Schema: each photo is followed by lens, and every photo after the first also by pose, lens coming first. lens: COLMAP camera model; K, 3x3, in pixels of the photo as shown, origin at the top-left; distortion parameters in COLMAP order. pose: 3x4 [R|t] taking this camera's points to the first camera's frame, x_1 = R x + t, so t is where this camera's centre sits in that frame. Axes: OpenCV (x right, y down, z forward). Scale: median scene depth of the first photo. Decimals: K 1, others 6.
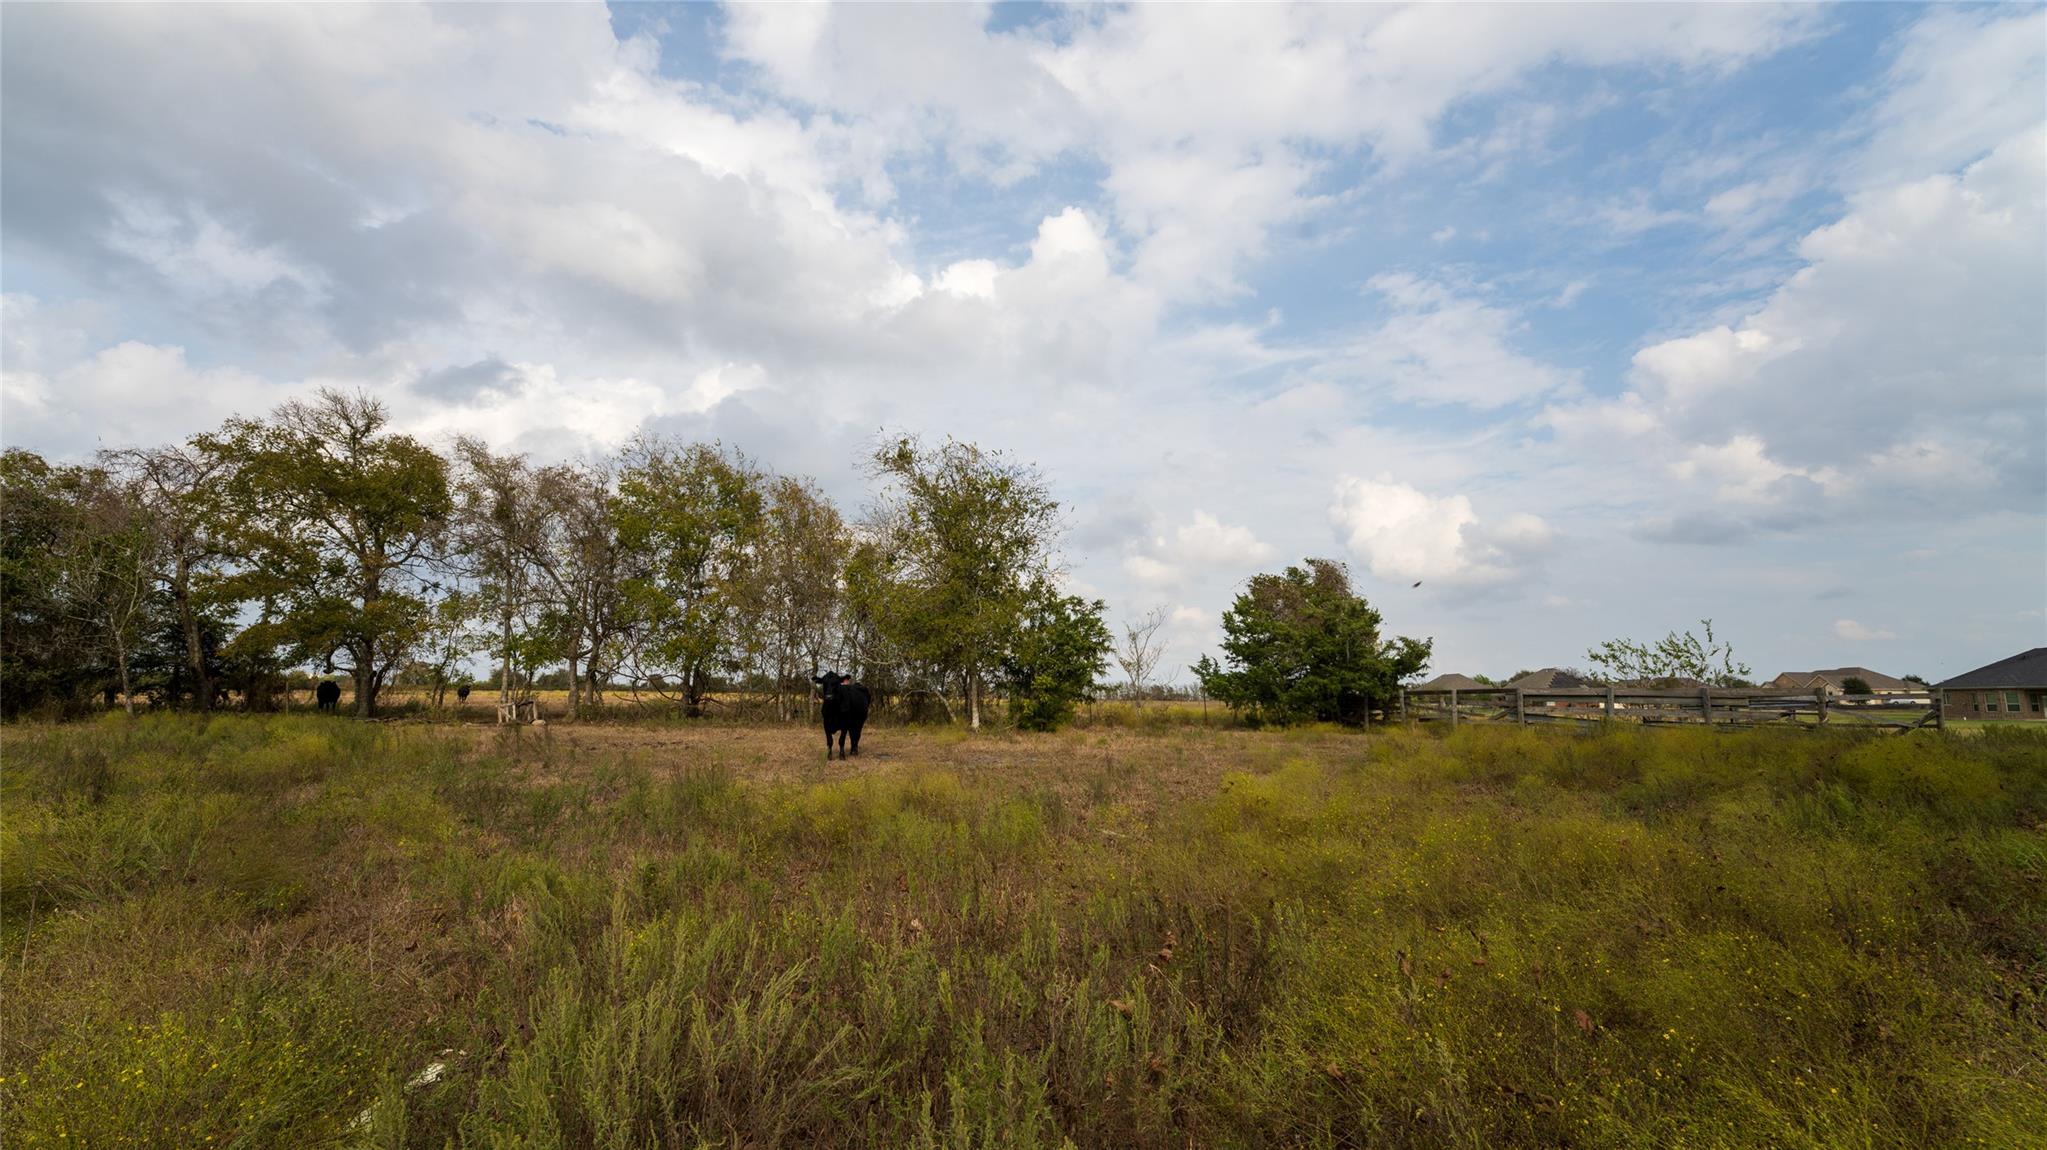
lens RADIAL K [[835.1, 0, 1017.9], [0, 835.1, 586.9], [0, 0, 1]] dist [-0.020752, 0.001601]
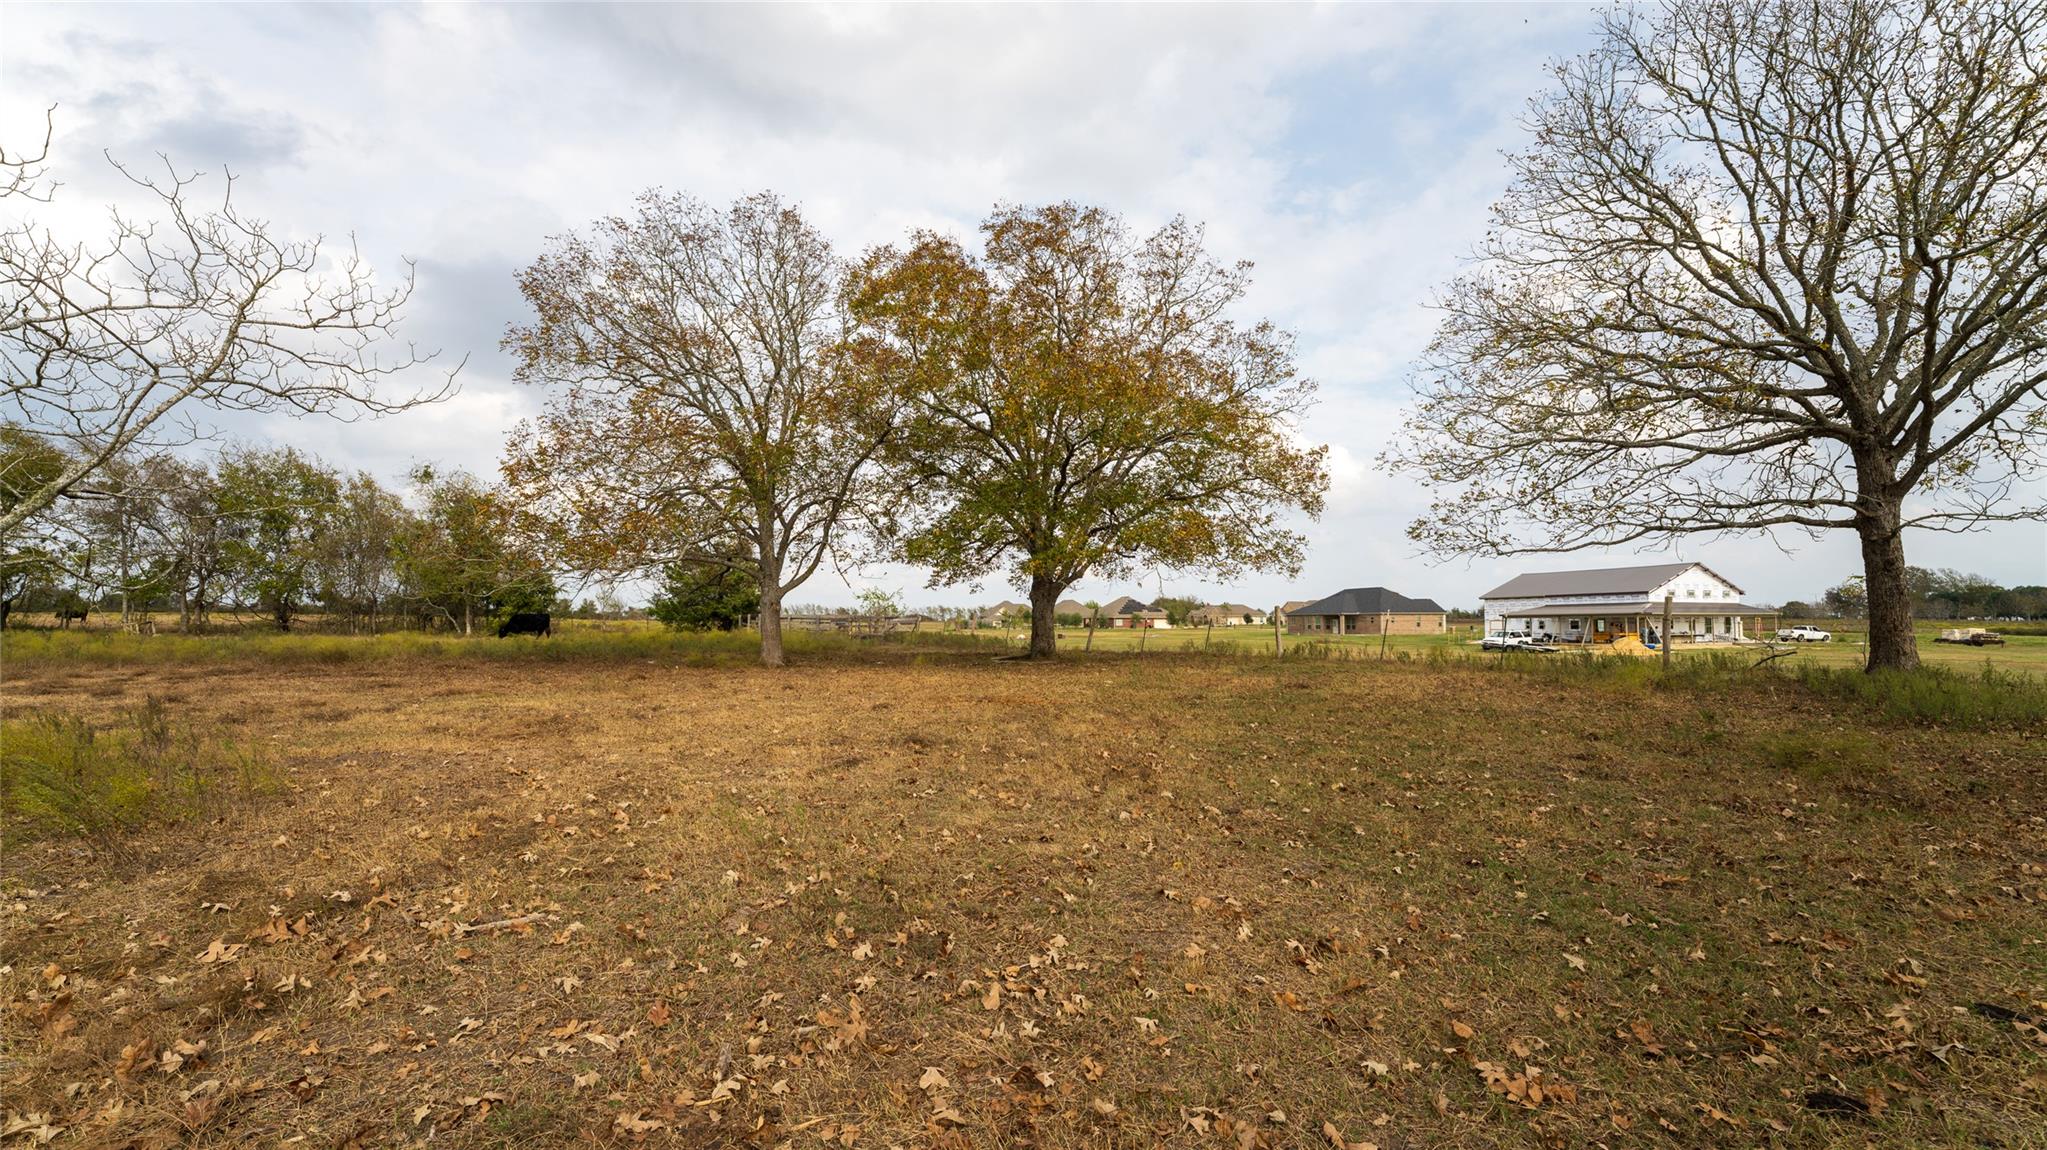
lens RADIAL K [[835.1, 0, 1039.2], [0, 835.1, 581.4], [0, 0, 1]] dist [-0.020752, 0.001601]
pose [[0.941996, 0.015744, 0.335256, 0.456720], [-0.045193, 0.995752, 0.080221, -0.130510], [-0.332569, -0.090719, 0.938706, -0.966178]]
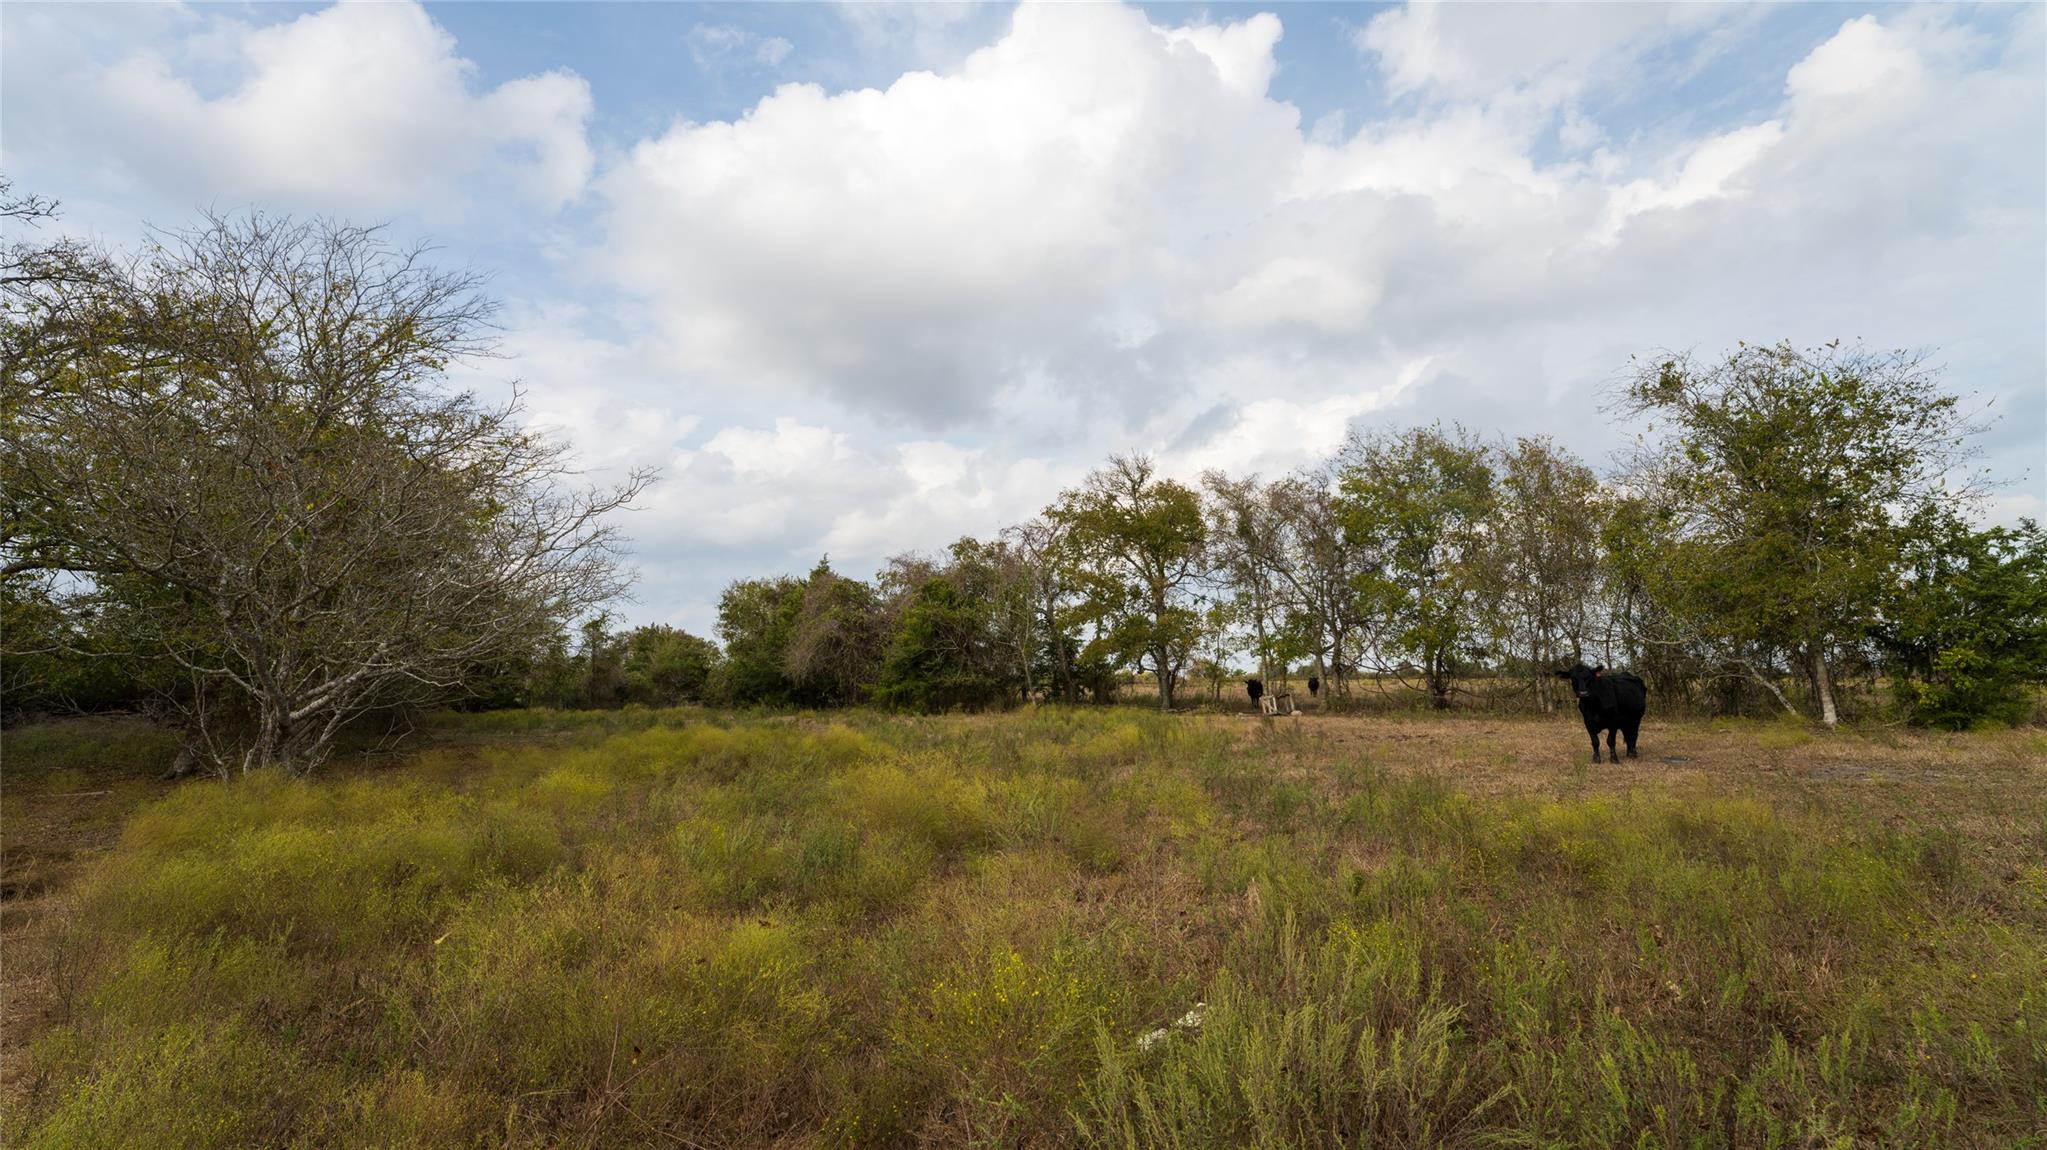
lens RADIAL K [[835.1, 0, 1029.6], [0, 835.1, 594.8], [0, 0, 1]] dist [-0.020752, 0.001601]
pose [[0.673589, -0.095093, -0.732963, 0.011360], [0.113337, 0.993249, -0.024706, -0.005416], [0.730365, -0.066430, 0.679819, -0.001345]]
